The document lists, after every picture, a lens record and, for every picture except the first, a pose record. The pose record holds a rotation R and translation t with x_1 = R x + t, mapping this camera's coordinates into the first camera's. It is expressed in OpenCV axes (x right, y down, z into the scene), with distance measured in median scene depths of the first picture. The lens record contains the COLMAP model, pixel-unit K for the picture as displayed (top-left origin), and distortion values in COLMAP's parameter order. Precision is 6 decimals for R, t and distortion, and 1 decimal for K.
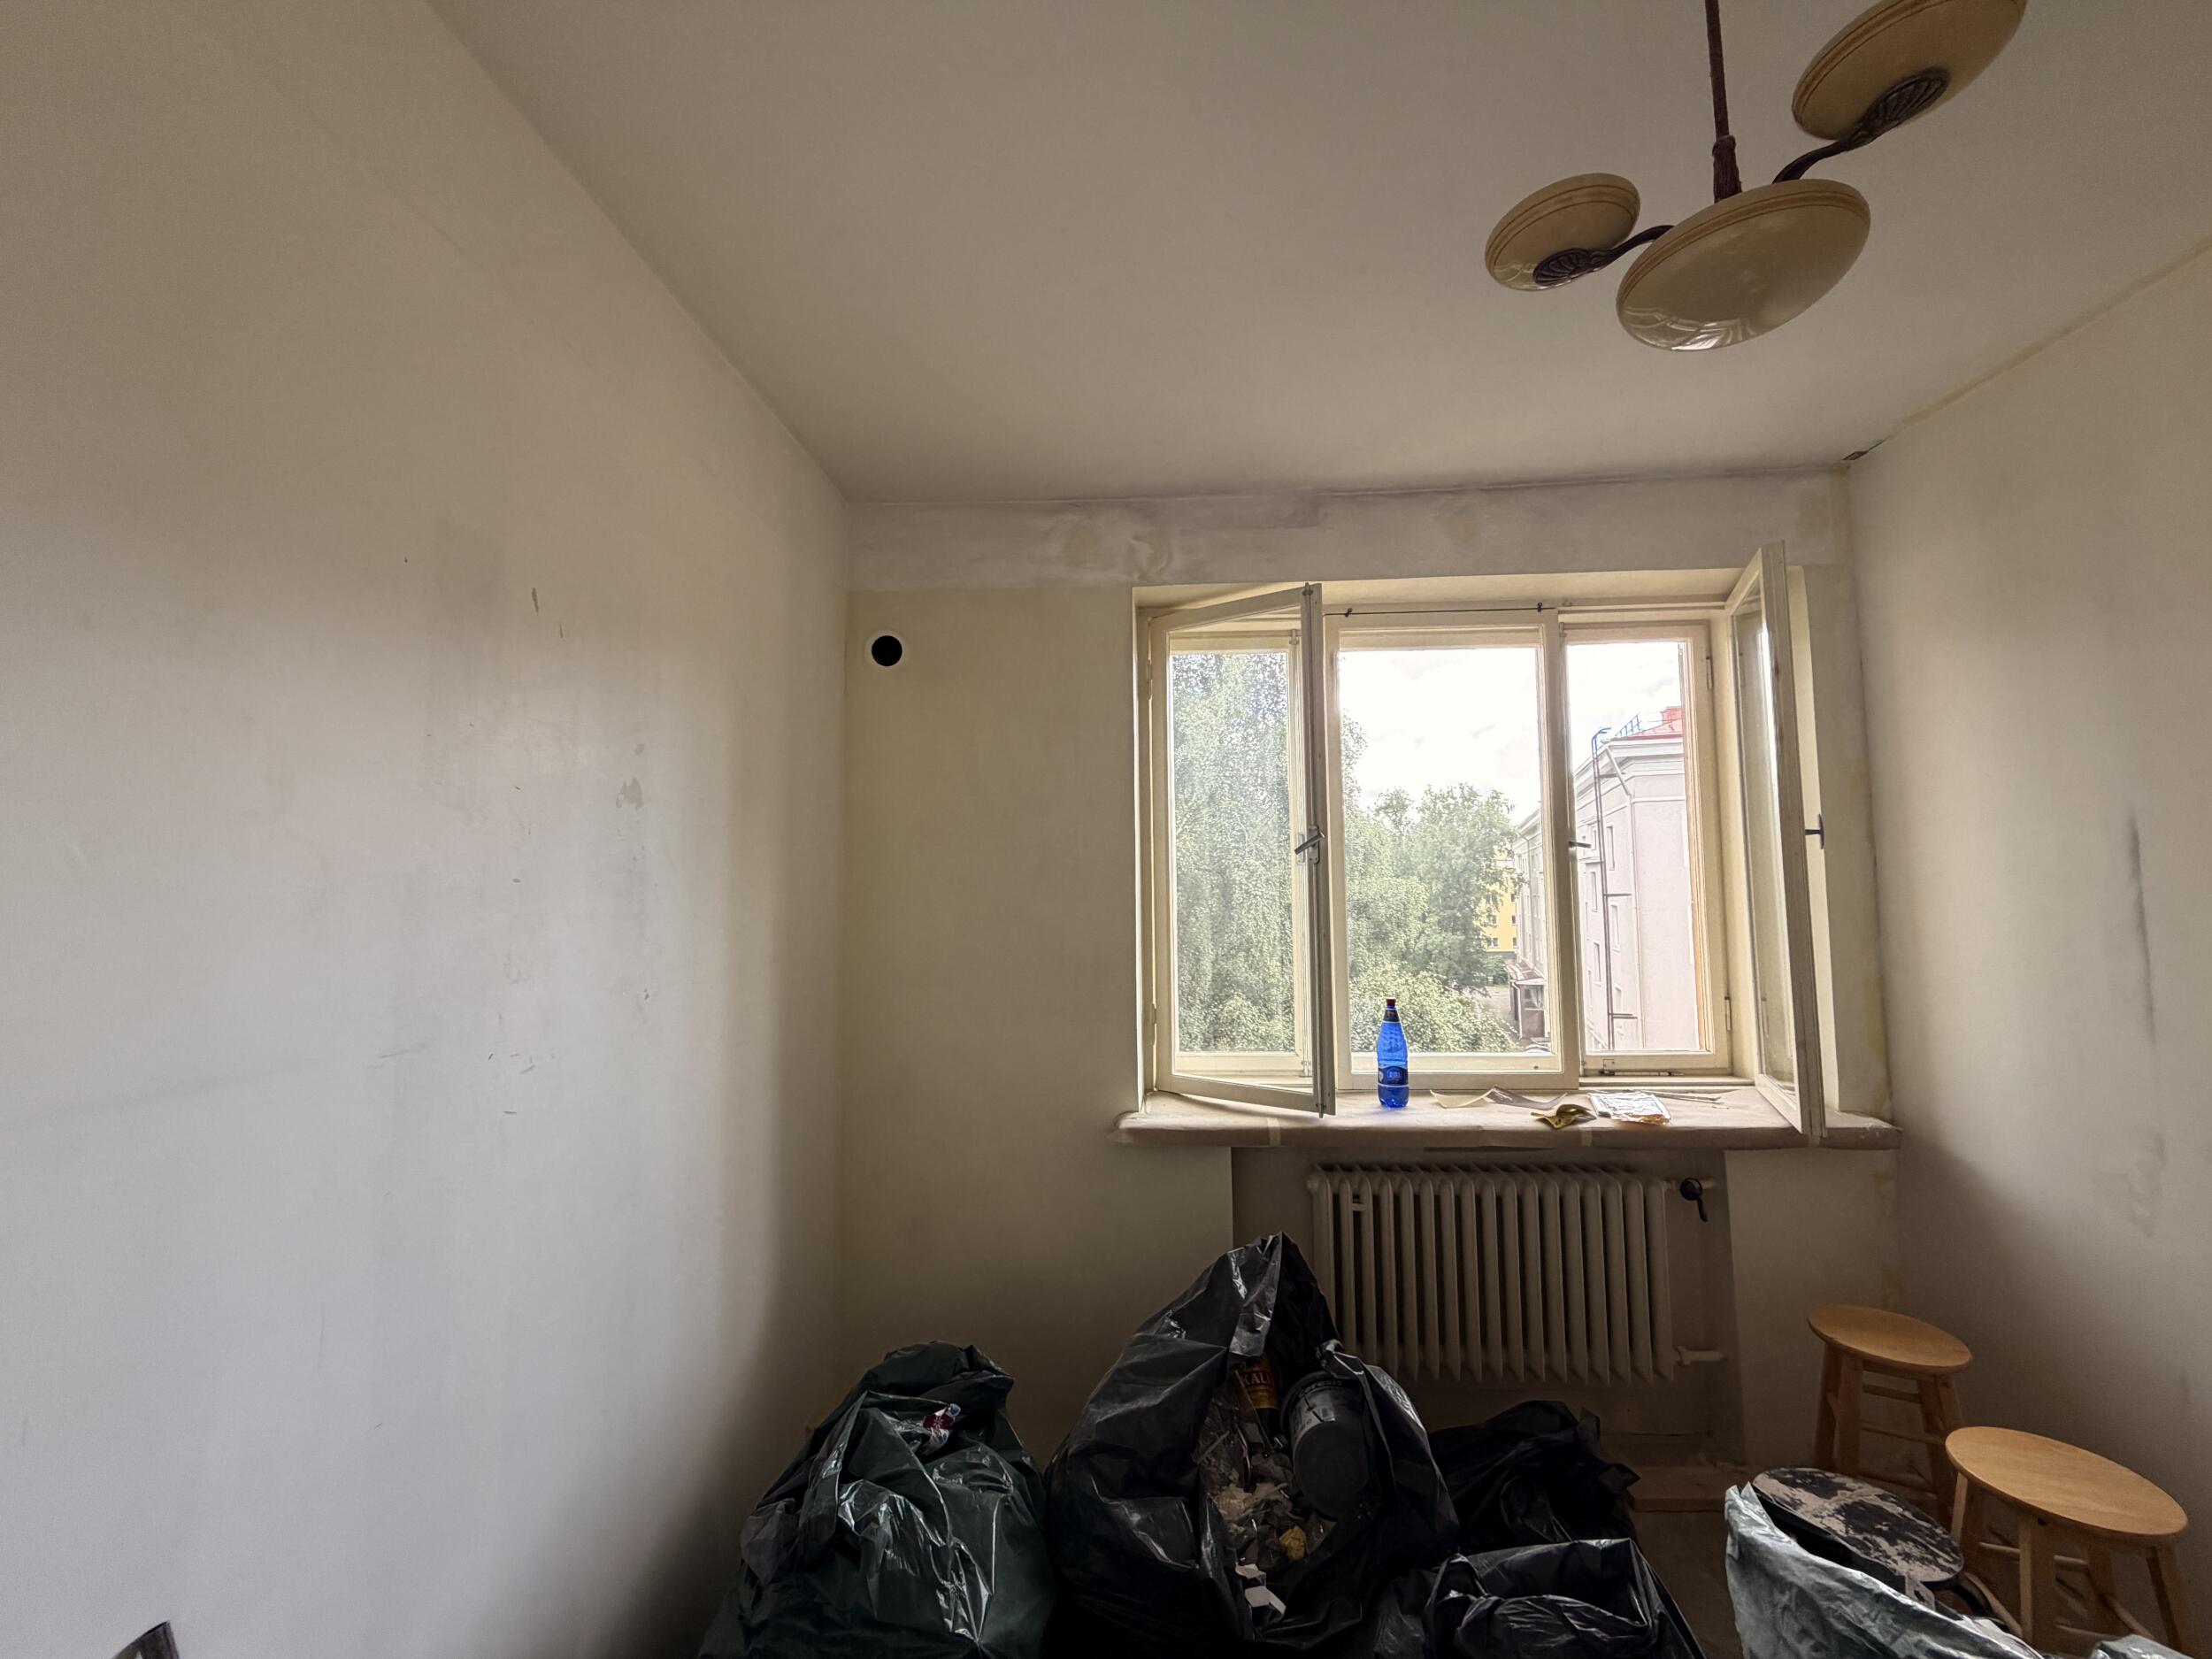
lens RADIAL K [[883.9, 0, 1102.8], [0, 883.9, 829.3], [0, 0, 1]] dist [0.001384, 0.000150]
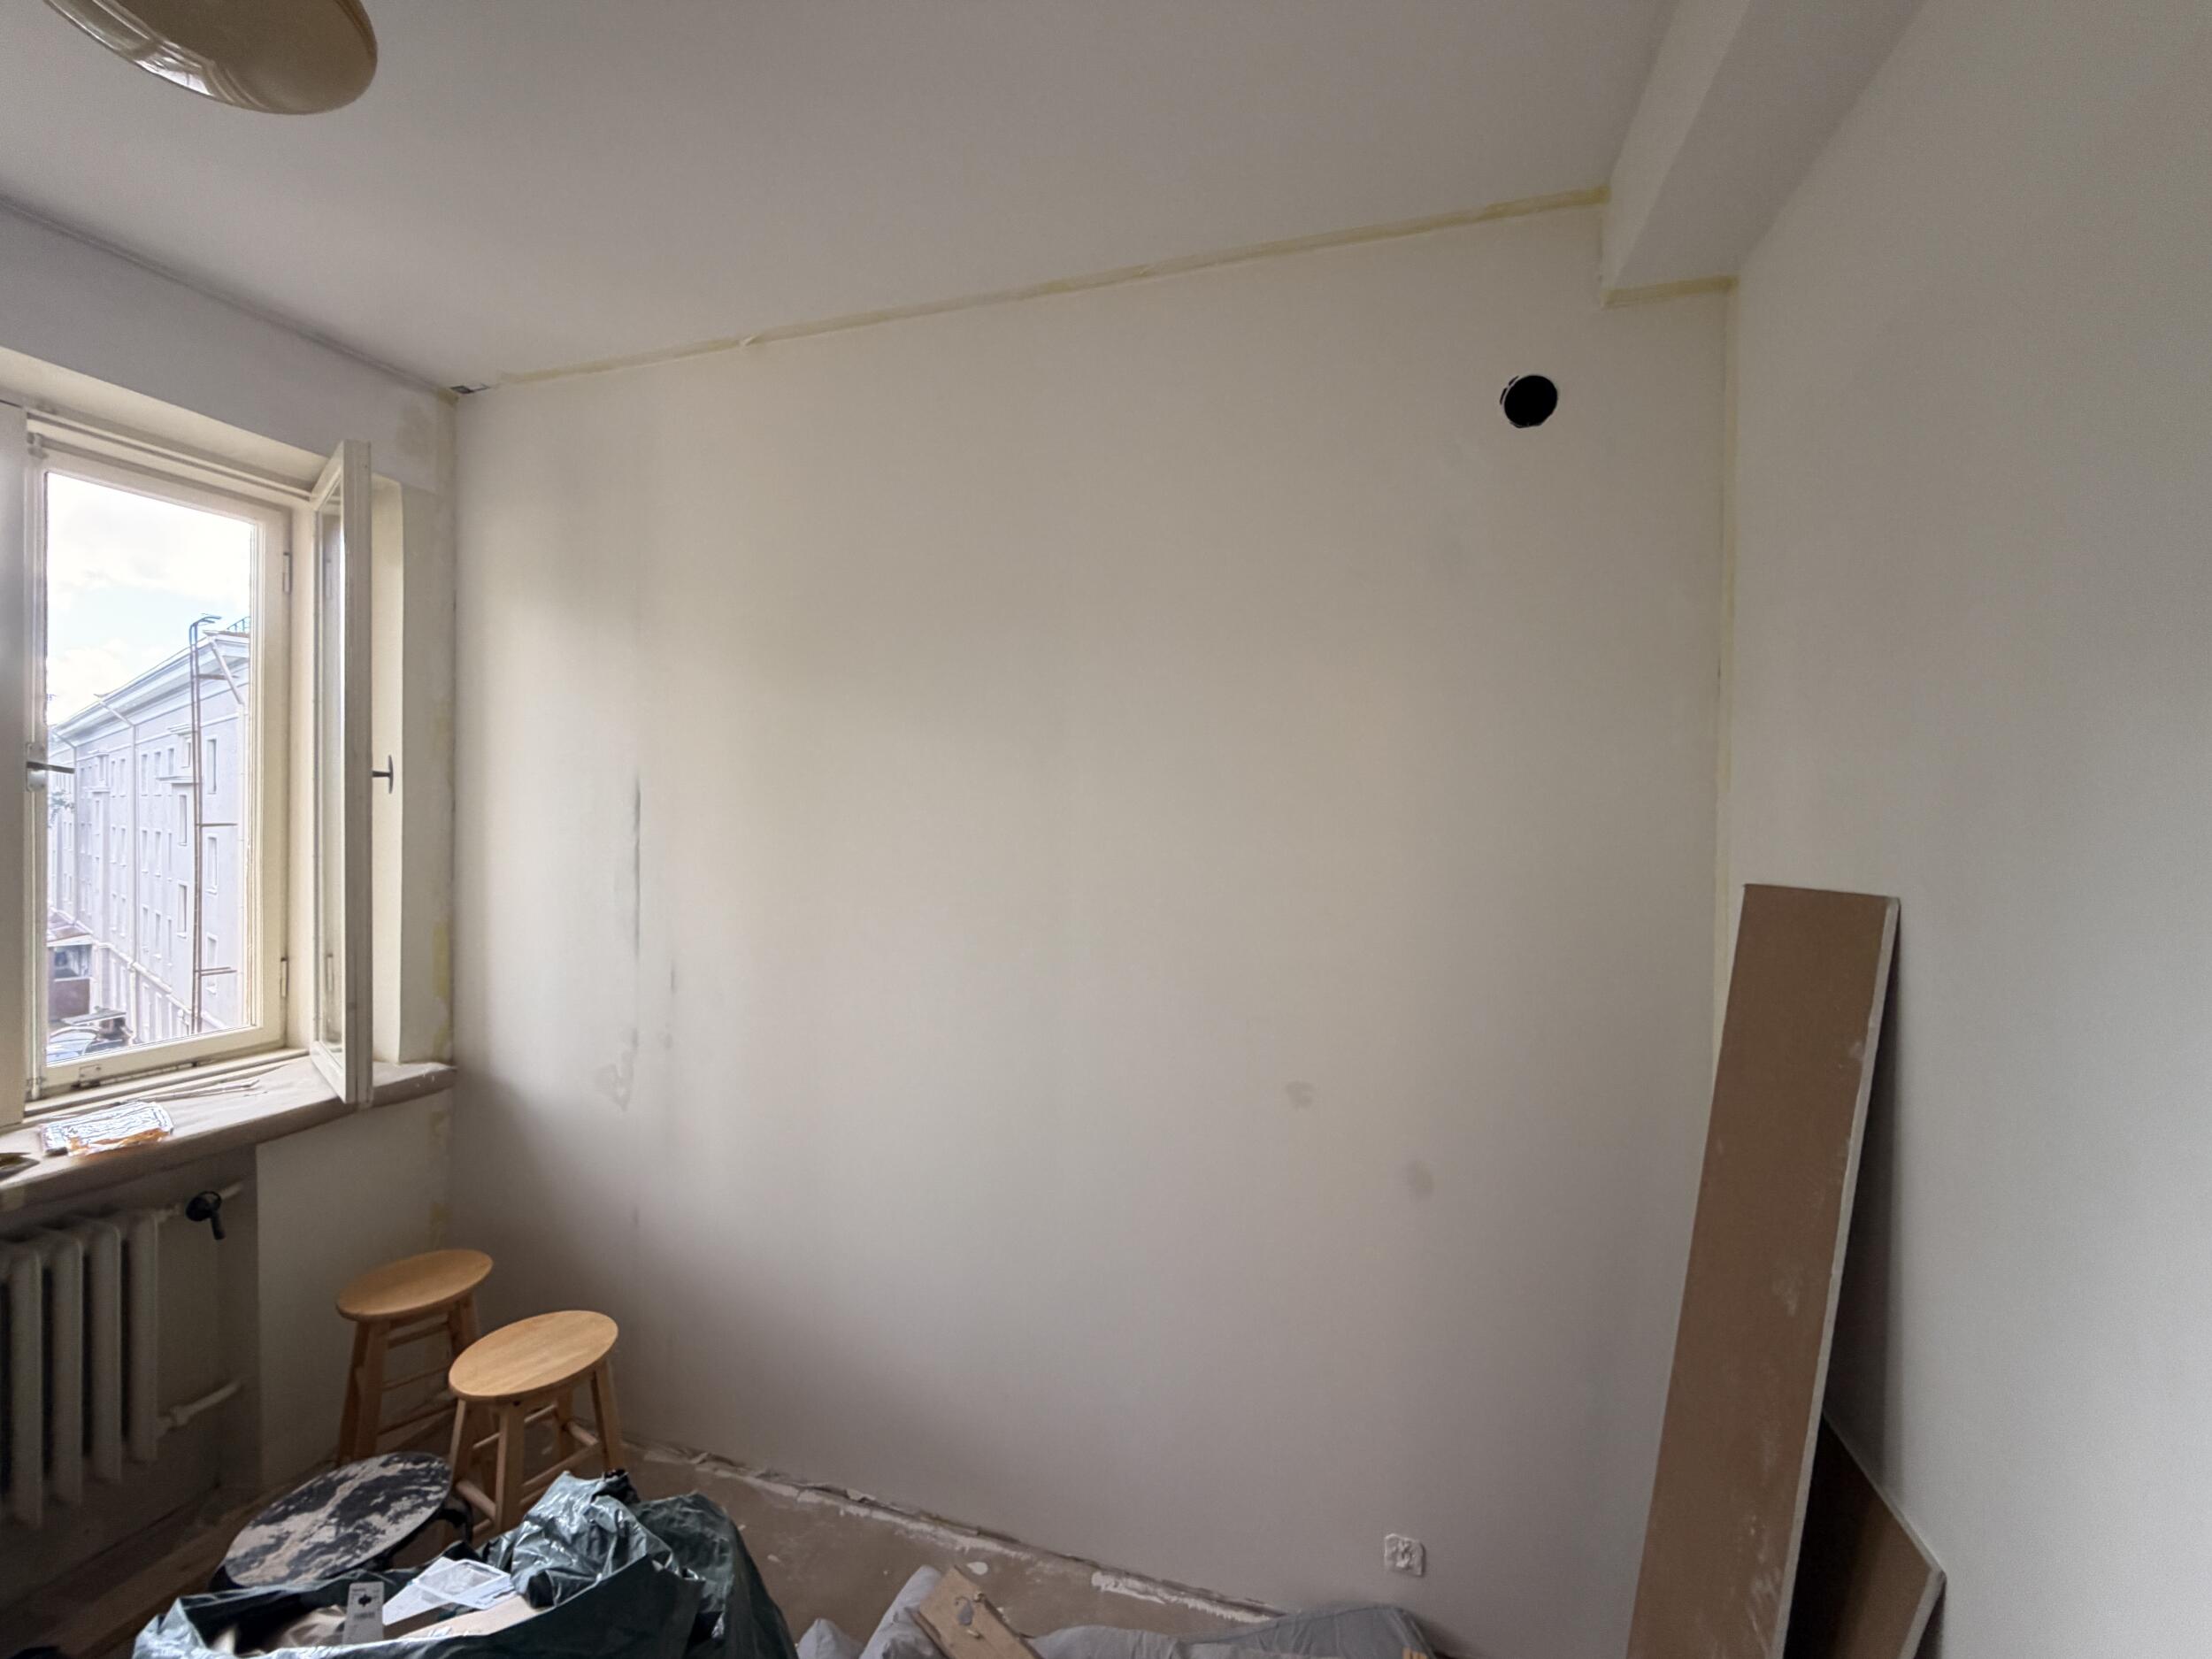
lens RADIAL K [[883.9, 0, 1102.8], [0, 883.9, 829.3], [0, 0, 1]] dist [0.001384, 0.000150]
pose [[0.259755, 0.004362, 0.965665, 0.099773], [-0.079967, 0.996652, 0.017009, -0.014339], [-0.962358, -0.081640, 0.259234, 0.032281]]
